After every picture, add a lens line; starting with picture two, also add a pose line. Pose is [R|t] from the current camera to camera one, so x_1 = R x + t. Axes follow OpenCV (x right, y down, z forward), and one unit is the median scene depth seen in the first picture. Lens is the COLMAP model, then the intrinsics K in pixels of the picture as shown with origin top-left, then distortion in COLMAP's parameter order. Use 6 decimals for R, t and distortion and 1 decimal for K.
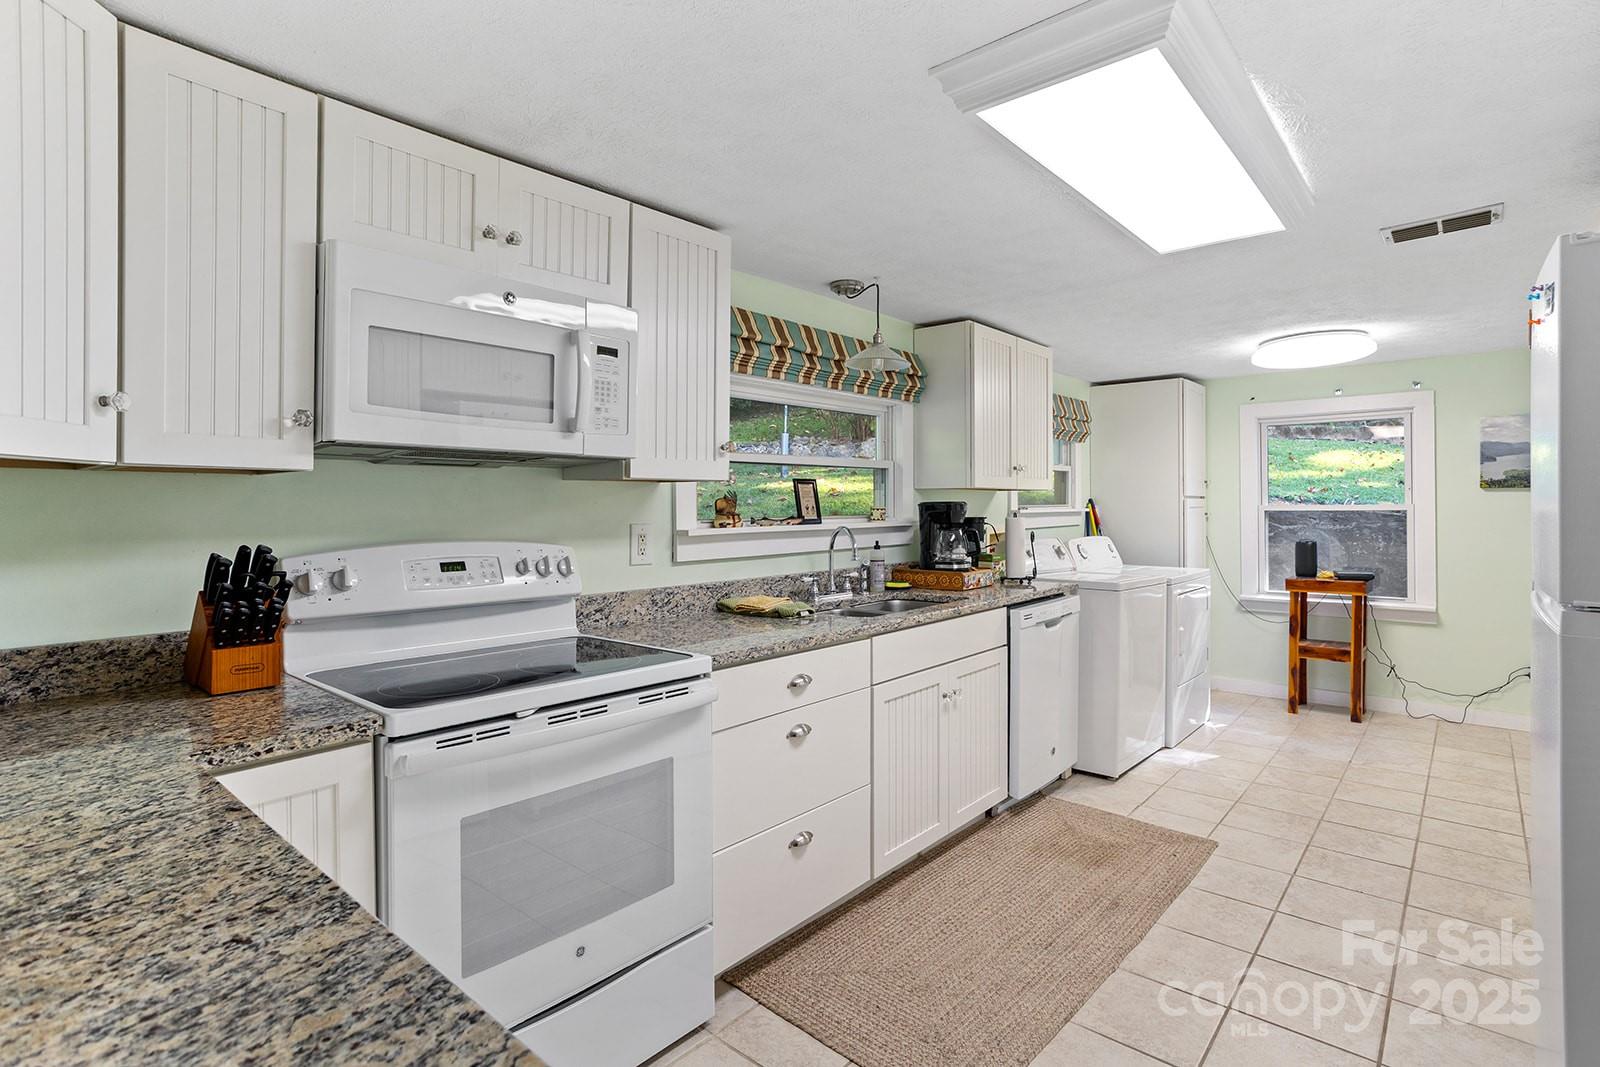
lens RADIAL K [[786.4, 0, 818.8], [0, 786.4, 508.7], [0, 0, 1]] dist [-0.004293, 0.000295]
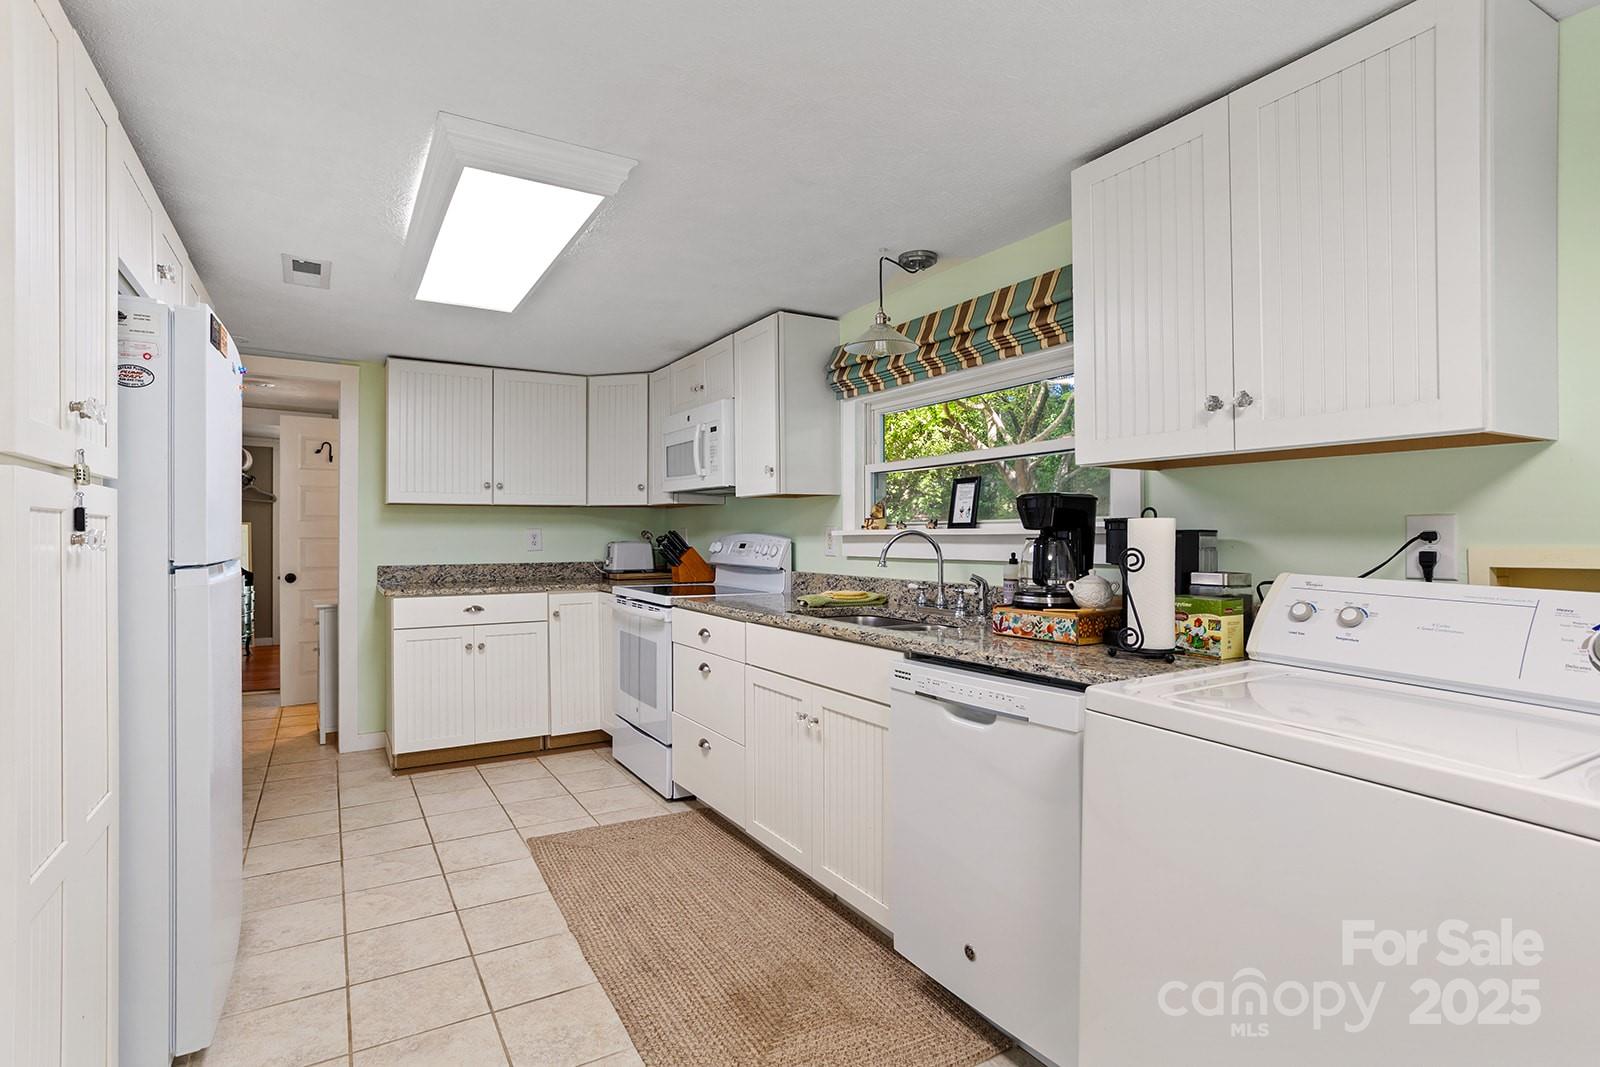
lens RADIAL K [[786.4, 0, 789.6], [0, 786.4, 532.5], [0, 0, 1]] dist [-0.004293, 0.000295]
pose [[-0.320084, 0.001248, -0.947388, 1.097755], [-0.001095, 0.999998, 0.001688, 0.027883], [0.947388, 0.001578, -0.320082, 1.369780]]
